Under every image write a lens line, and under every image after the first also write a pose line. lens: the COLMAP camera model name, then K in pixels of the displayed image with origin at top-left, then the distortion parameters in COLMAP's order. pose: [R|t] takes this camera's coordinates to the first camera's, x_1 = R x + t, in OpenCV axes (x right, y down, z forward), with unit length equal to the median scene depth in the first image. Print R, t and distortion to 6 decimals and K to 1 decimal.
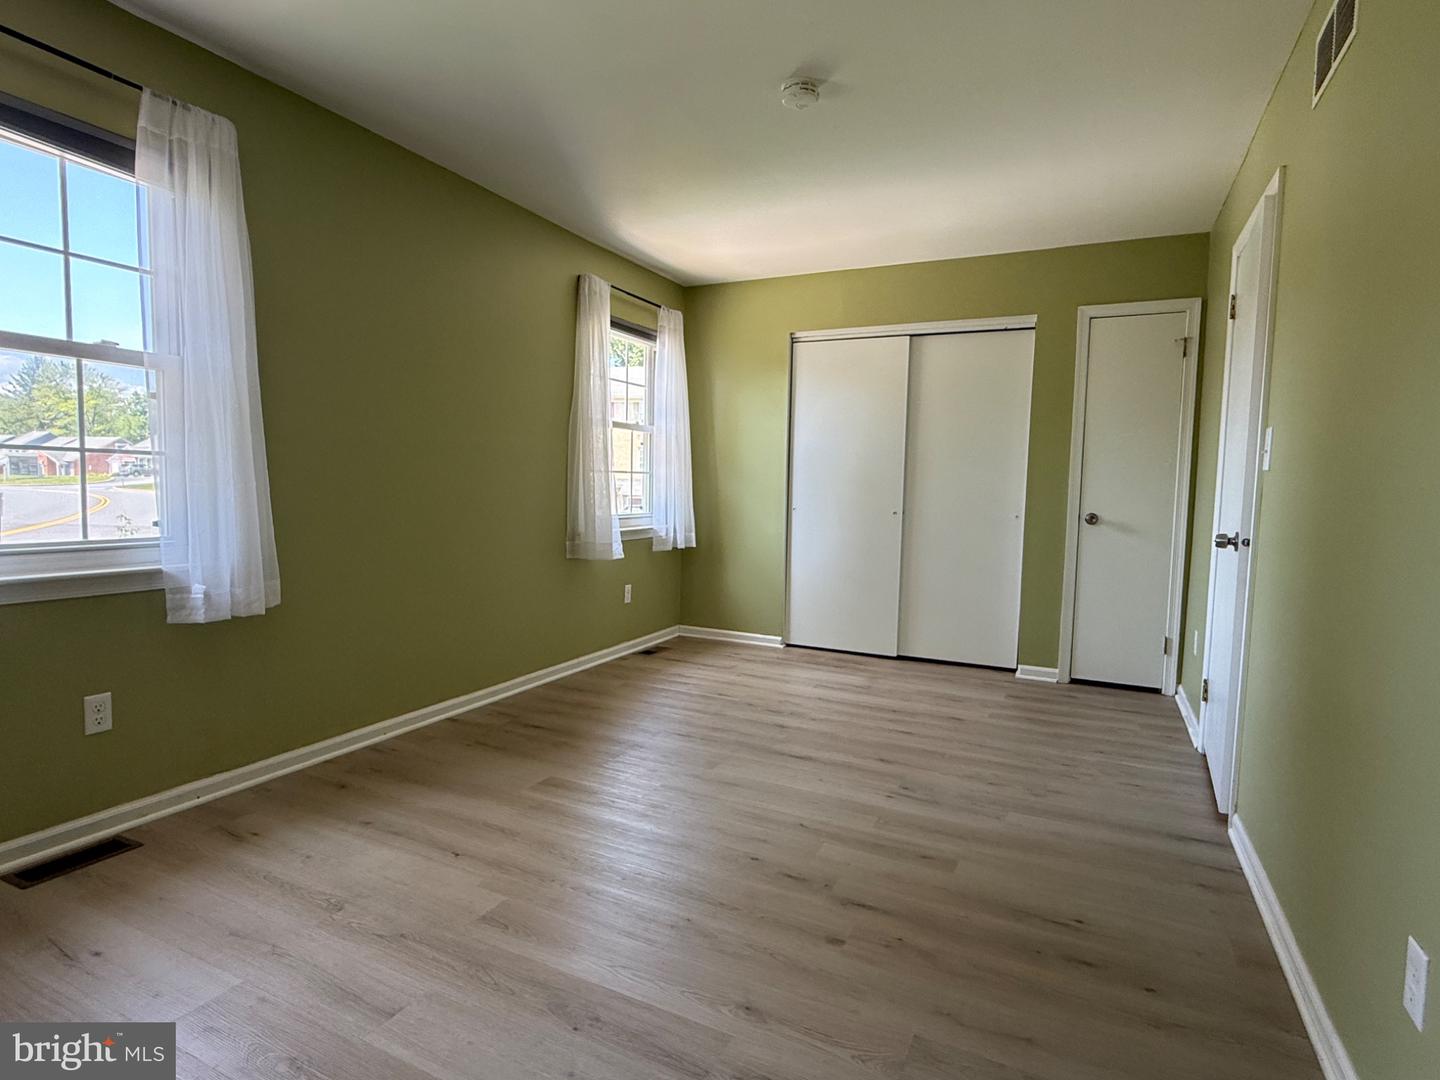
lens RADIAL K [[770.8, 0, 718.1], [0, 770.8, 541.8], [0, 0, 1]] dist [-0.002520, 0.000268]
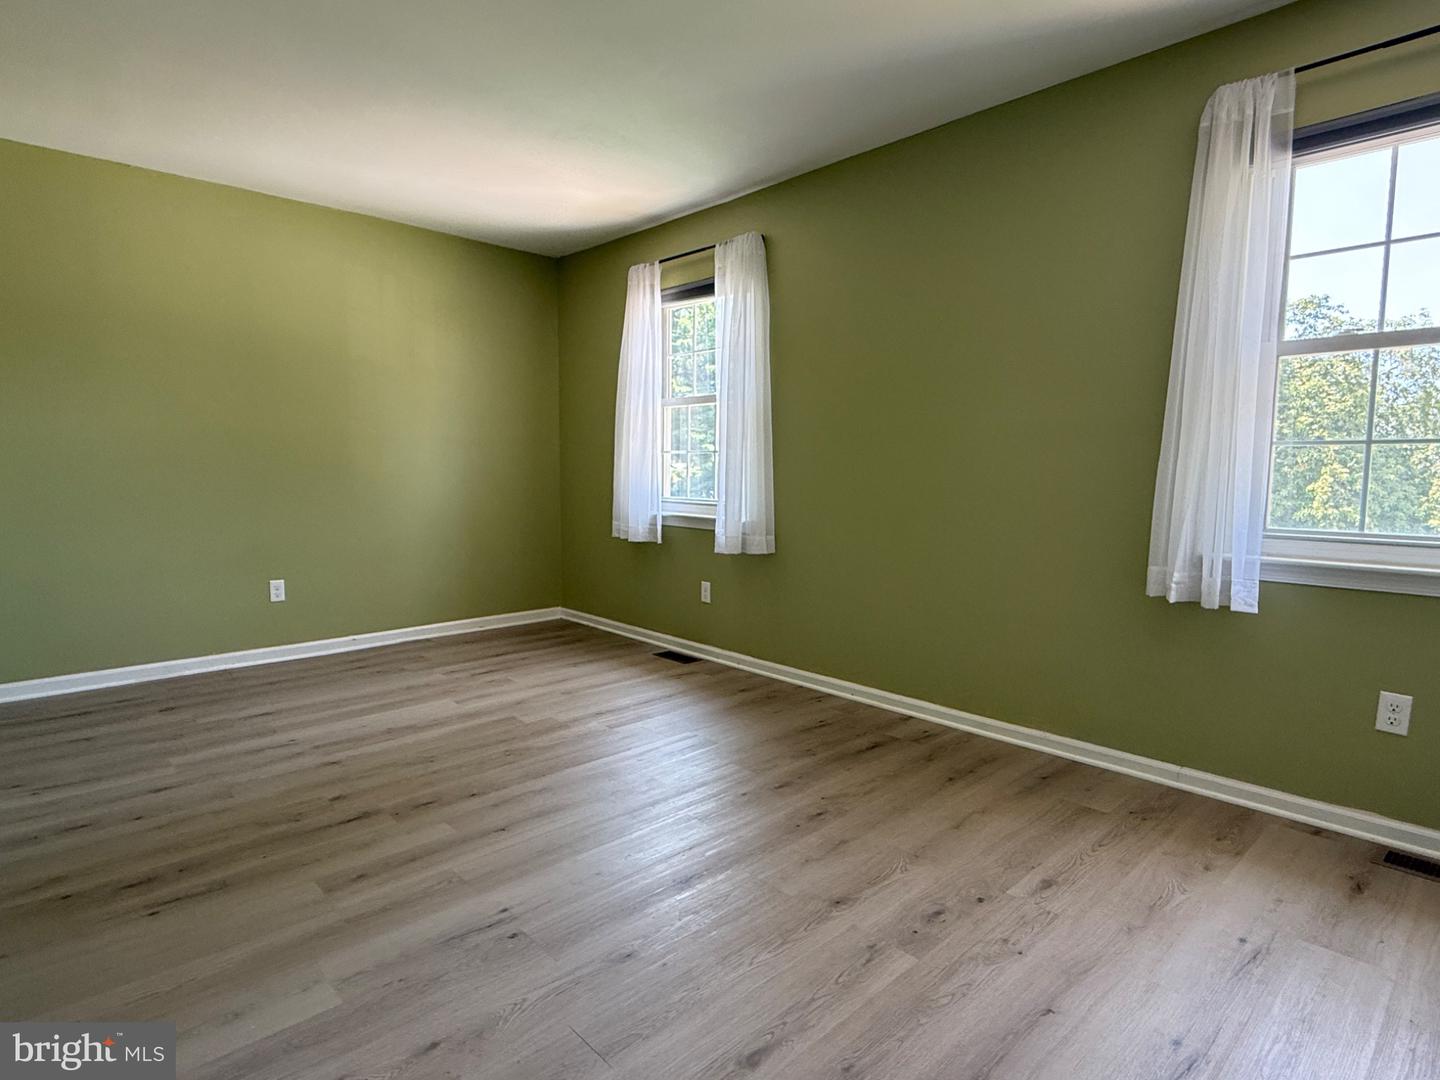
lens RADIAL K [[770.8, 0, 718.9], [0, 770.8, 540.5], [0, 0, 1]] dist [-0.002520, 0.000268]
pose [[-0.354658, 0.063589, -0.932831, 0.727712], [-0.085985, 0.991239, 0.100261, -0.072933], [0.931034, 0.115768, -0.346083, 1.302190]]
